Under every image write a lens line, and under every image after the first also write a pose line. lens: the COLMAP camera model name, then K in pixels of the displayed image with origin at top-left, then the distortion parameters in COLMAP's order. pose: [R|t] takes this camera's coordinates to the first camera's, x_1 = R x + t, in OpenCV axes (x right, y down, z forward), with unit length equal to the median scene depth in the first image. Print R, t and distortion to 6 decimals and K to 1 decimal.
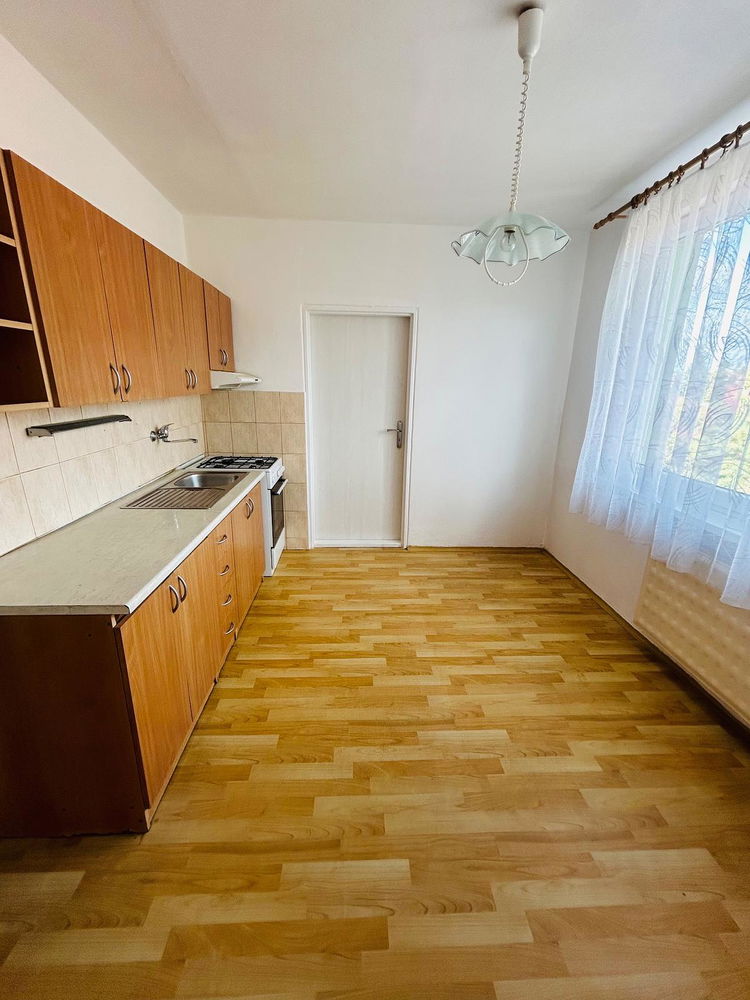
lens RADIAL K [[405.1, 0, 372.7], [0, 405.1, 499.8], [0, 0, 1]] dist [0.004762, -0.000106]
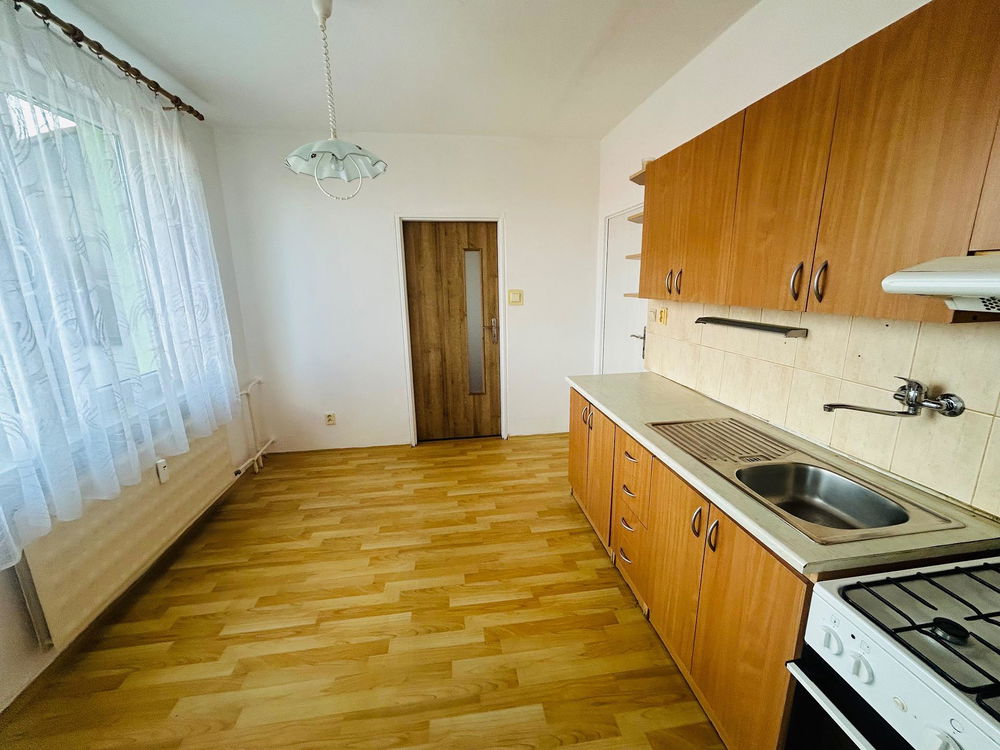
lens RADIAL K [[405.1, 0, 501.8], [0, 405.1, 373.5], [0, 0, 1]] dist [0.004762, -0.000106]
pose [[-0.994964, 0.018698, -0.098475, -0.001454], [-0.032222, 0.870635, 0.490873, -0.513436], [0.094914, 0.491574, -0.865648, 1.719243]]
